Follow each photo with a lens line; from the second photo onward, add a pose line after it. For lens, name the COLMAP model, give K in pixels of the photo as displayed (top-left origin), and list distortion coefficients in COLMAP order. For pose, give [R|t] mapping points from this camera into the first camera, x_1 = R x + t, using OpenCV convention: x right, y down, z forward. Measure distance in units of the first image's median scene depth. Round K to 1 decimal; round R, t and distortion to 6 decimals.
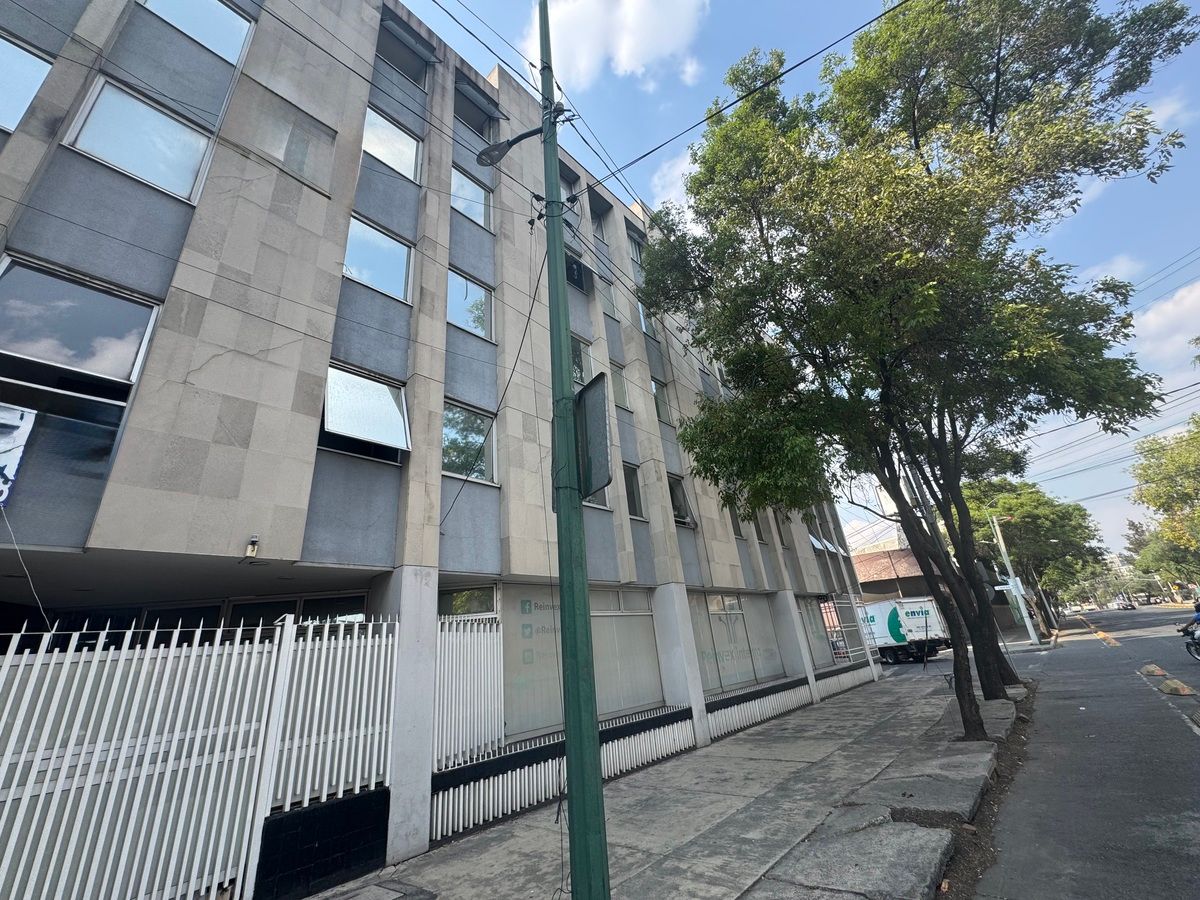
lens RADIAL K [[477.8, 0, 600.0], [0, 477.8, 450.0], [0, 0, 1]] dist [-0.007063, 0.000274]
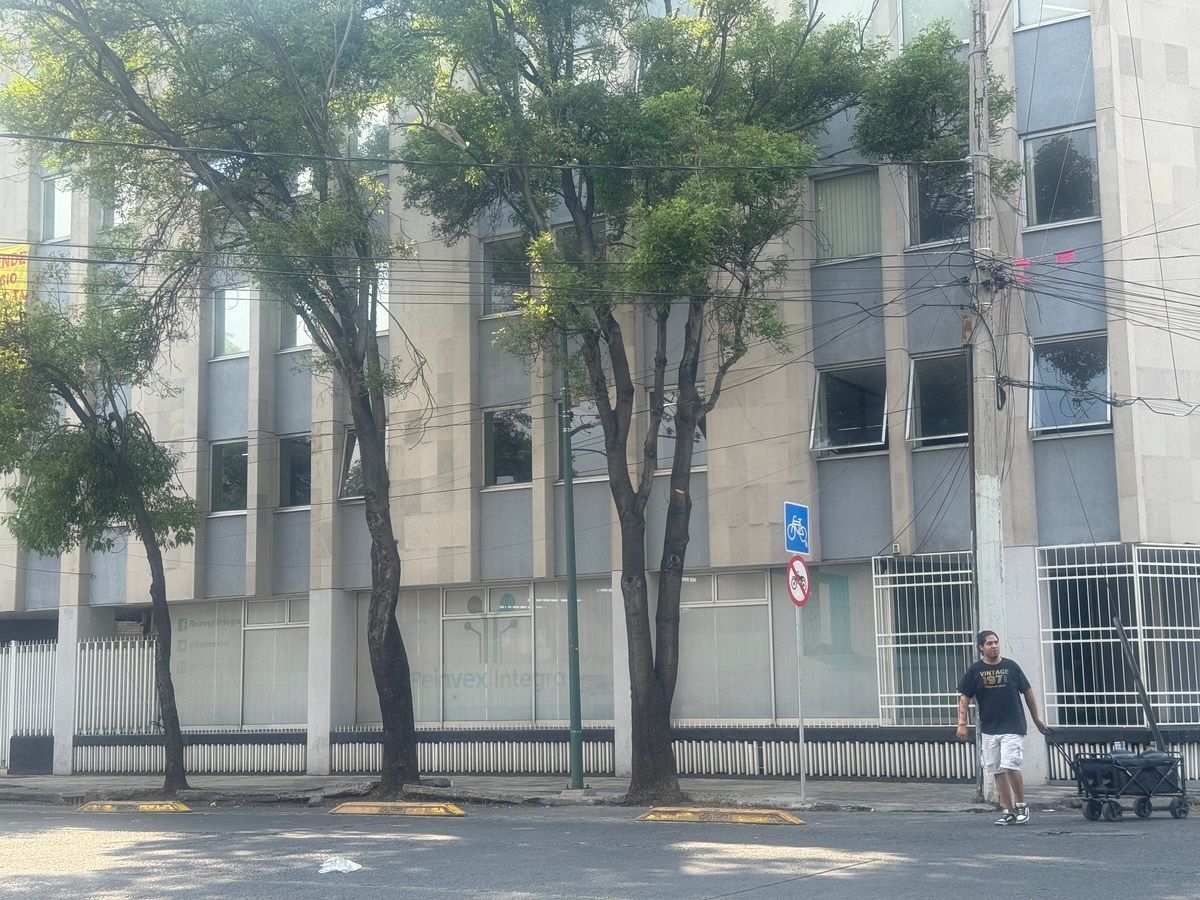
lens RADIAL K [[1676.0, 0, 600.0], [0, 1676.0, 450.0], [0, 0, 1]] dist [0.015897, 0.038936]
pose [[0.234326, -0.057033, -0.970484, 3.786171], [0.385344, 0.921954, 0.038861, 0.180808], [0.892525, -0.383077, 0.238015, 1.092520]]
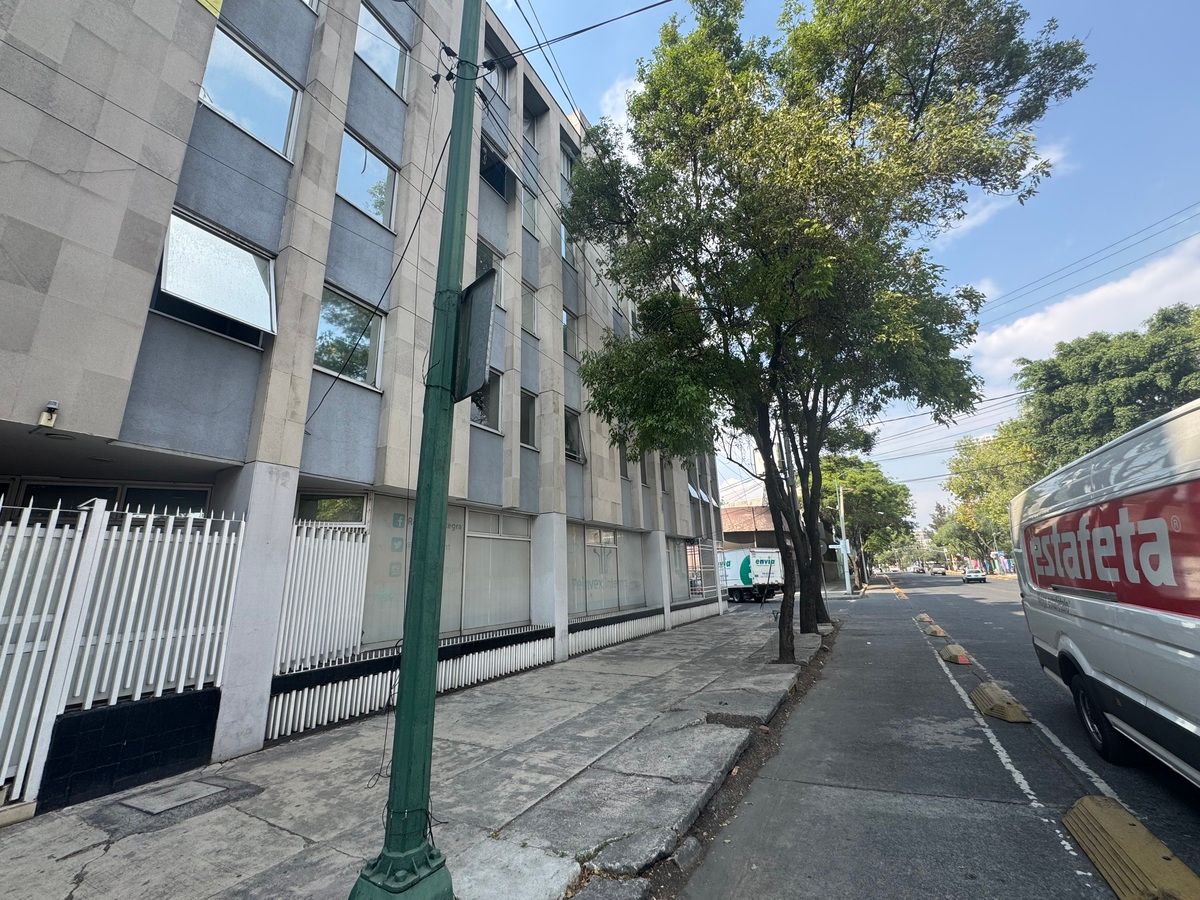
lens RADIAL K [[477.8, 0, 600.0], [0, 477.8, 450.0], [0, 0, 1]] dist [-0.007063, 0.000274]
pose [[0.969570, 0.123715, 0.211253, 0.018445], [-0.150785, 0.981595, 0.117194, 0.014592], [-0.192866, -0.145482, 0.970380, 0.006800]]
